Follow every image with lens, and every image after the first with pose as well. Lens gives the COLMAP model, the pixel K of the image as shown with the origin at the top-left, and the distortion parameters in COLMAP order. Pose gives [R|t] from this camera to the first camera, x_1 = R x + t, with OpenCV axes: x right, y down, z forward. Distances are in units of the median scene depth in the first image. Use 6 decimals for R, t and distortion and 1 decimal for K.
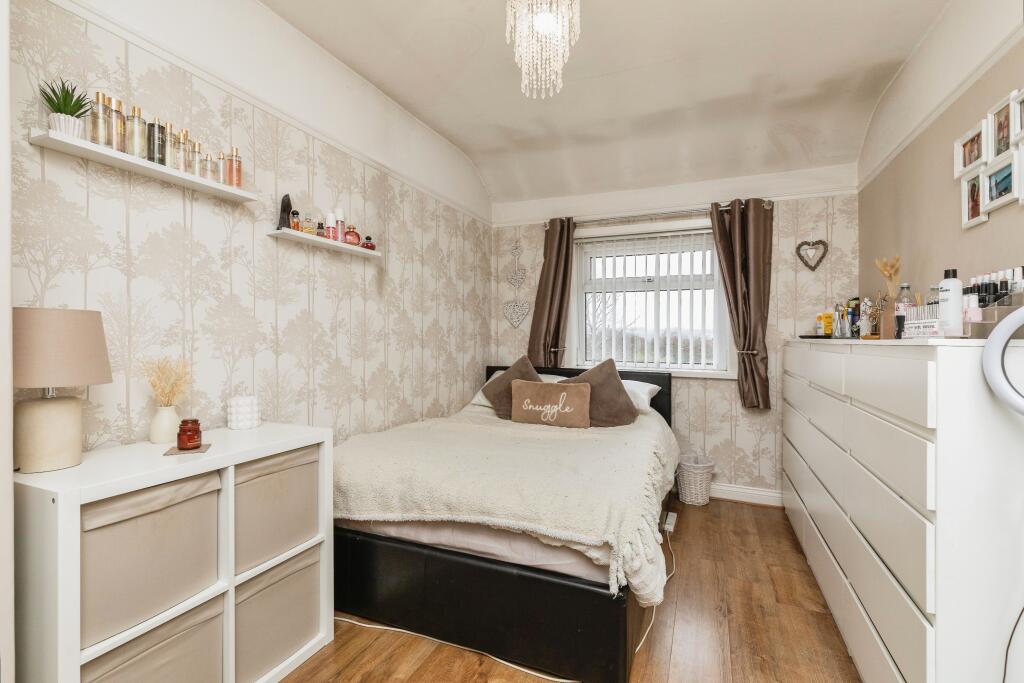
lens RADIAL K [[464.1, 0, 512.7], [0, 464.1, 334.3], [0, 0, 1]] dist [0.009918, -0.000482]
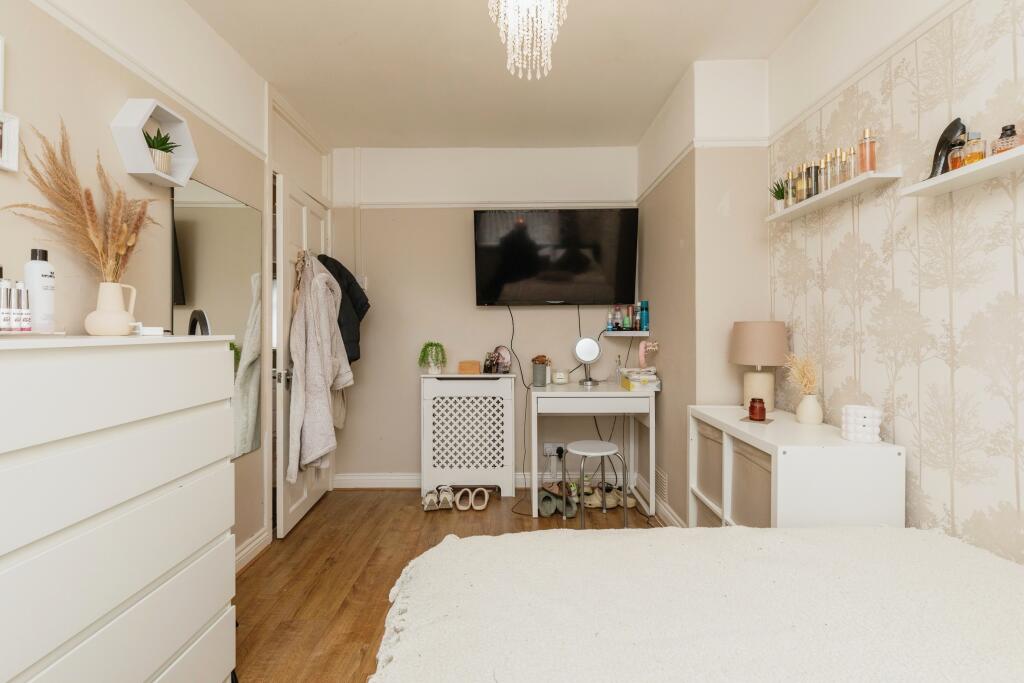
lens RADIAL K [[464.1, 0, 512.7], [0, 464.1, 334.3], [0, 0, 1]] dist [0.009918, -0.000482]
pose [[-0.923431, -0.002514, -0.383756, 0.379402], [-0.003056, 0.999995, 0.000803, -0.001737], [0.383752, 0.001914, -0.923434, 1.554789]]
